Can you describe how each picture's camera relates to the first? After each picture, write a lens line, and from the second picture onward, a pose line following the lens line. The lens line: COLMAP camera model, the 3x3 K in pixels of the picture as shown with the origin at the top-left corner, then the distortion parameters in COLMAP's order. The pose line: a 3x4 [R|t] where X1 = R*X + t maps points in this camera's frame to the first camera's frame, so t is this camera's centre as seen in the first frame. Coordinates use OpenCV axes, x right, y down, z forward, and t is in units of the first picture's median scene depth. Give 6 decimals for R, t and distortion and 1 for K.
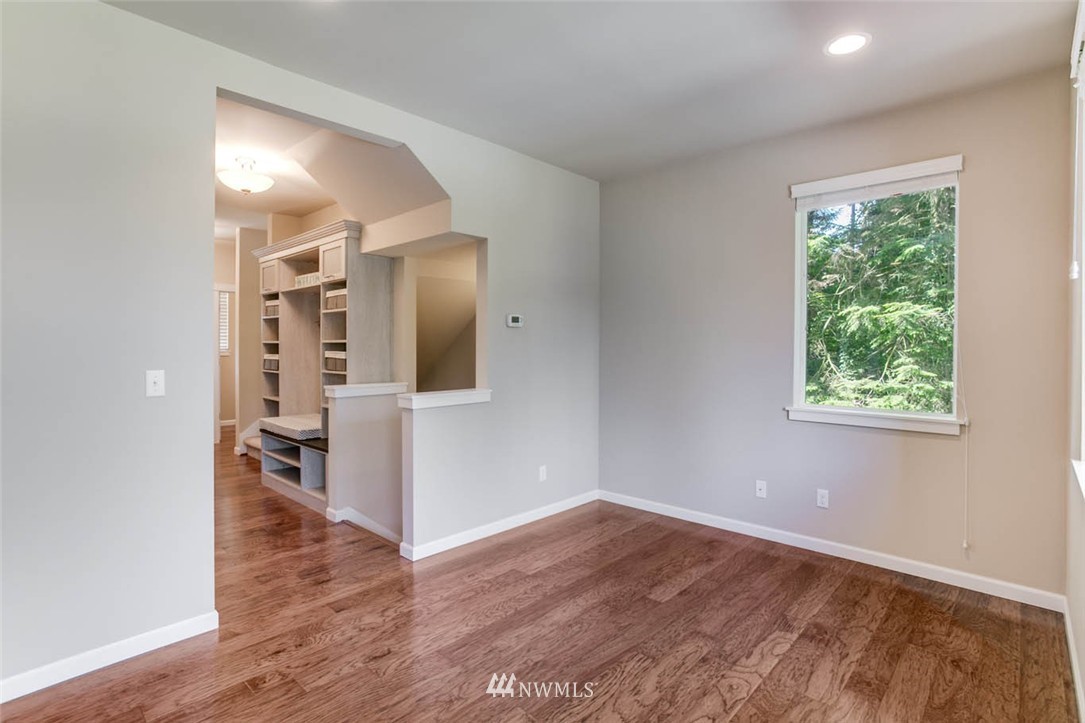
lens RADIAL K [[538.2, 0, 538.6], [0, 538.2, 344.4], [0, 0, 1]] dist [-0.034087, 0.013689]
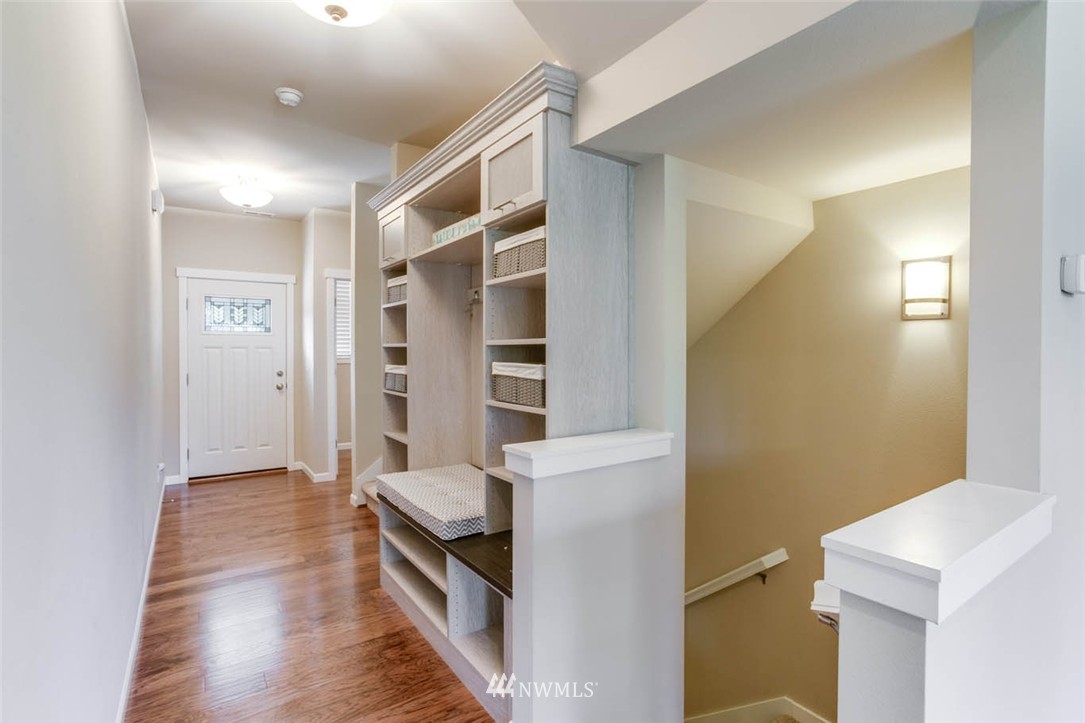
lens RADIAL K [[538.2, 0, 544.4], [0, 538.2, 358.9], [0, 0, 1]] dist [-0.034087, 0.013689]
pose [[0.978333, 0.004248, -0.206992, -0.245449], [-0.001038, 0.999878, 0.015616, 0.001787], [0.207033, -0.015063, 0.978218, 0.515554]]
